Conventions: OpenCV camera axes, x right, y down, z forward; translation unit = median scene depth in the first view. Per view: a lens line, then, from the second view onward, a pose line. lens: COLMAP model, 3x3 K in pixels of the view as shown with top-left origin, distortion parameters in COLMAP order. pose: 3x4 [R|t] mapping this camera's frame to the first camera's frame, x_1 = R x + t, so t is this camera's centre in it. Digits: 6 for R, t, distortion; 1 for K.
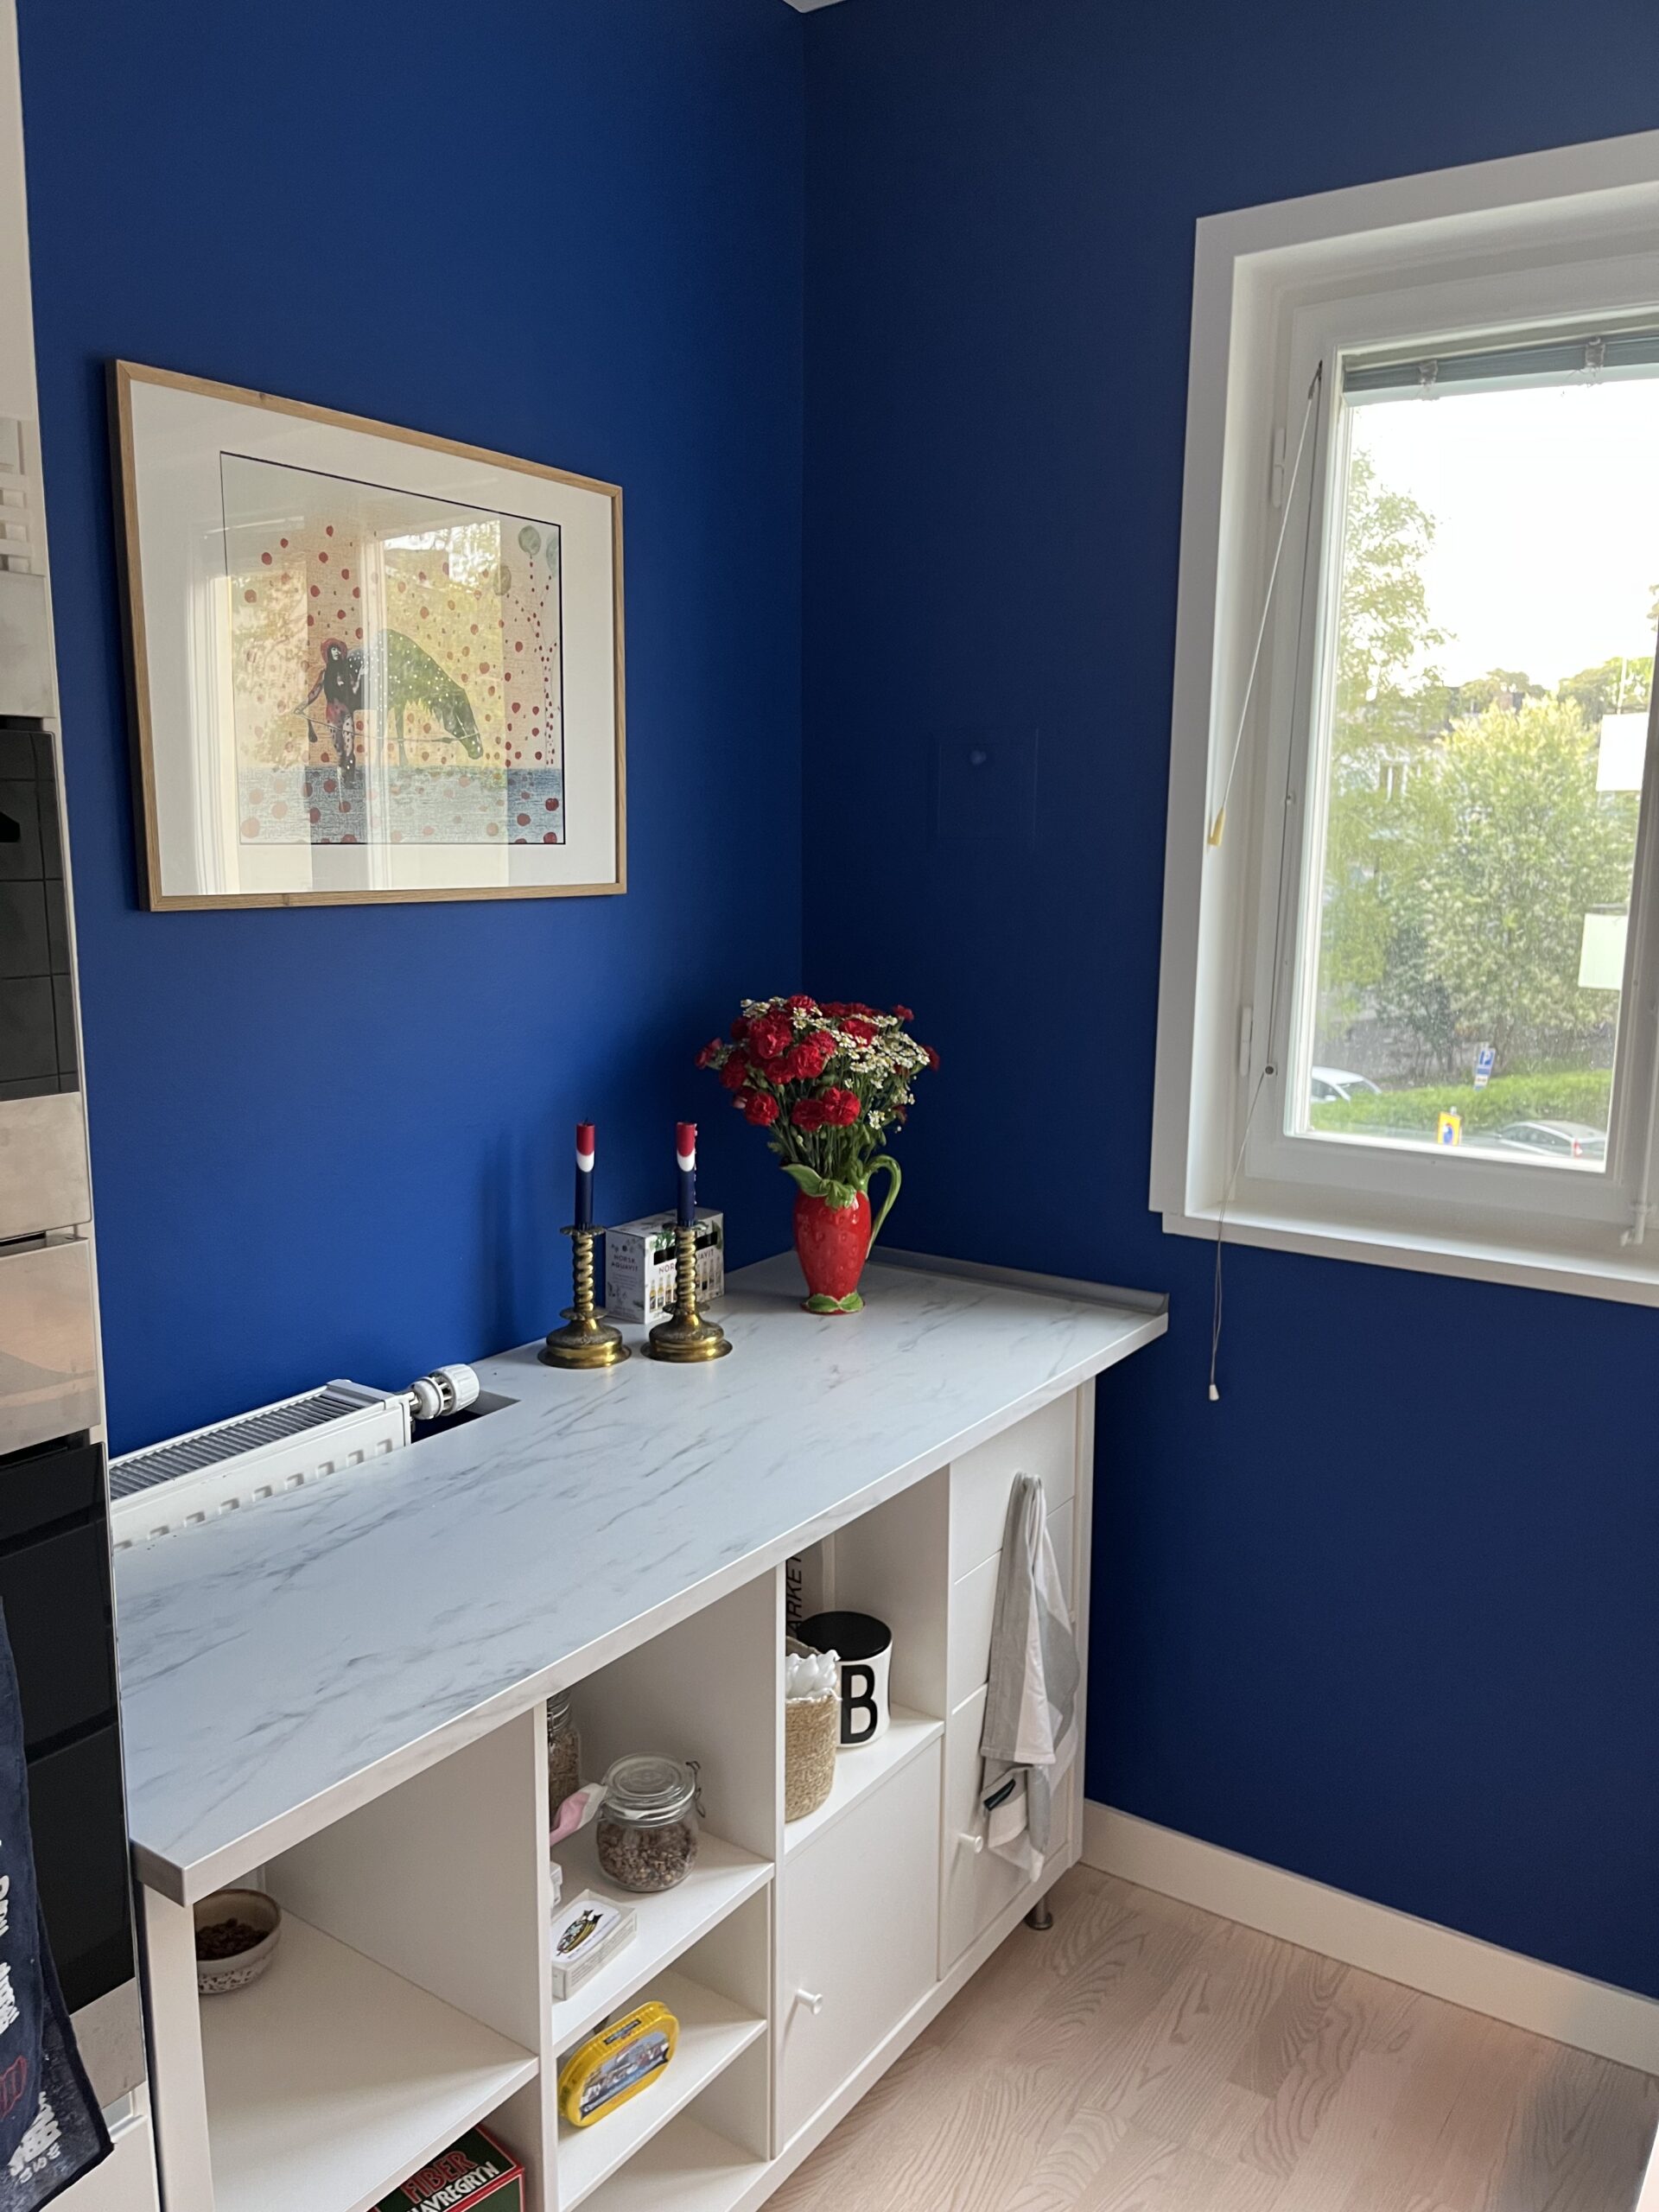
lens RADIAL K [[1686.7, 0, 813.4], [0, 1686.7, 1113.6], [0, 0, 1]] dist [0.047126, -0.051041]
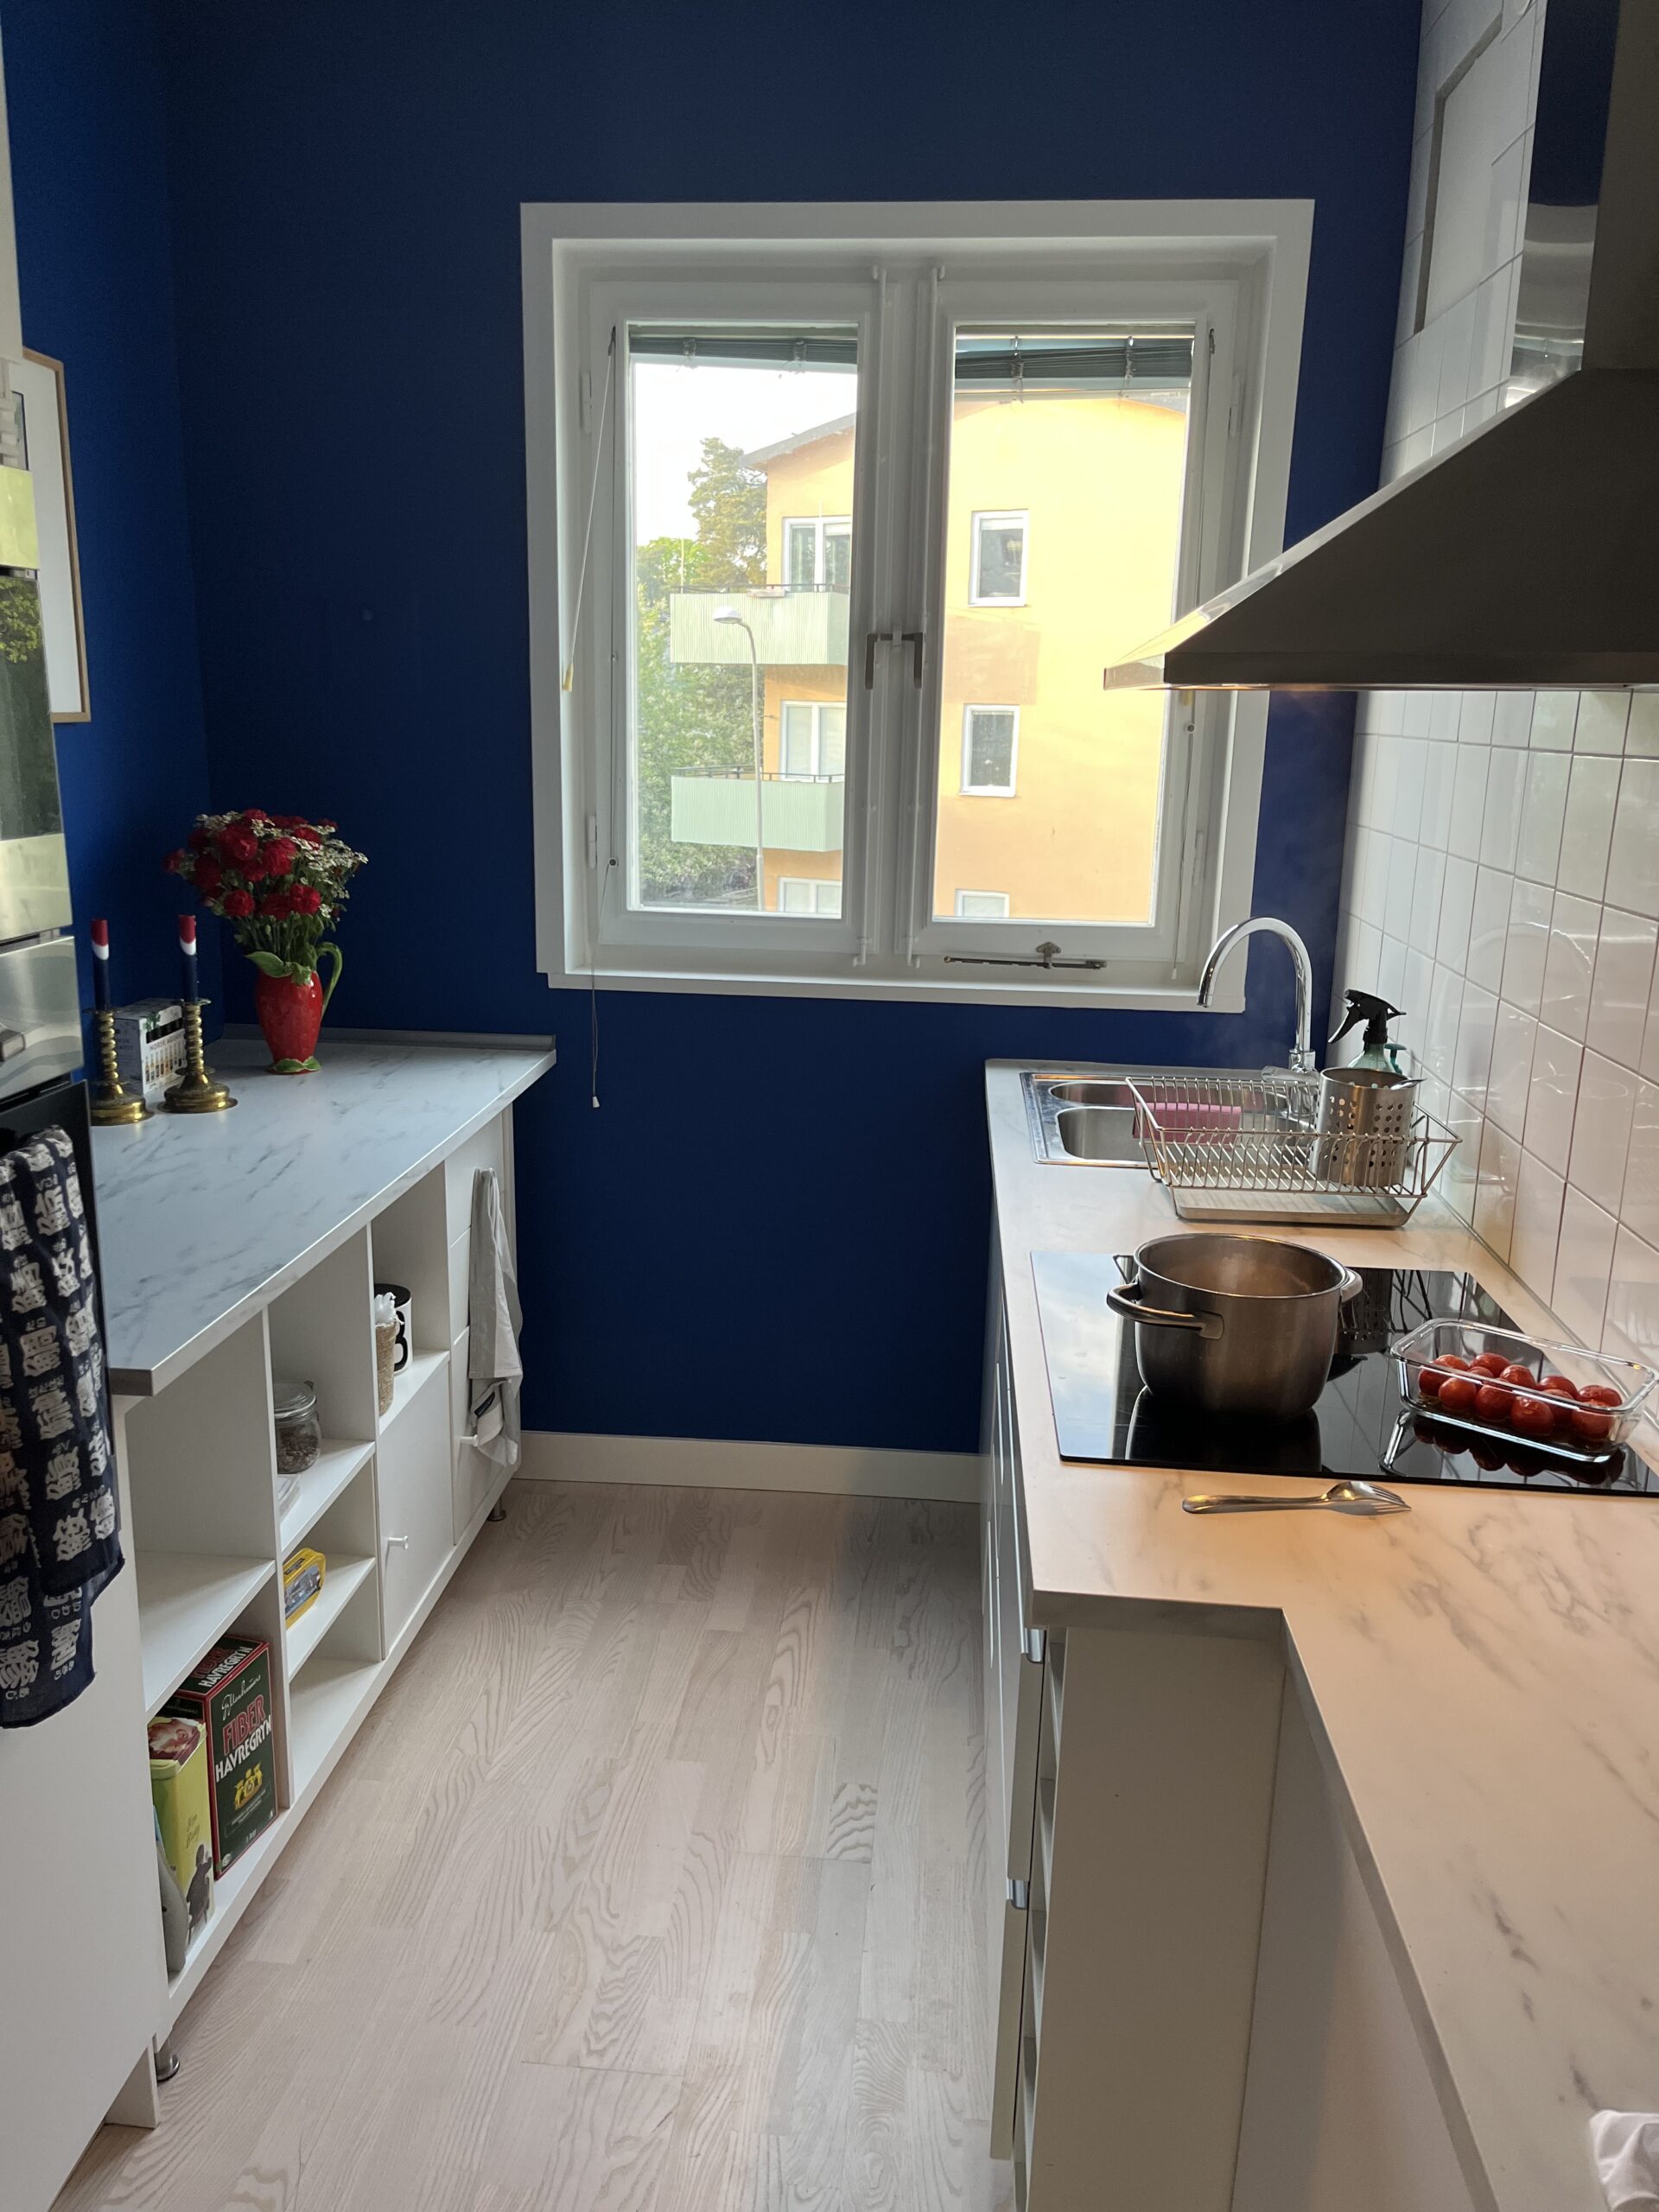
lens RADIAL K [[1686.7, 0, 838.0], [0, 1686.7, 1123.1], [0, 0, 1]] dist [0.047126, -0.051041]
pose [[0.861654, -0.109254, 0.495597, -0.286782], [0.068447, 0.992648, 0.099825, 0.062834], [-0.502860, -0.052093, 0.862797, -0.286668]]
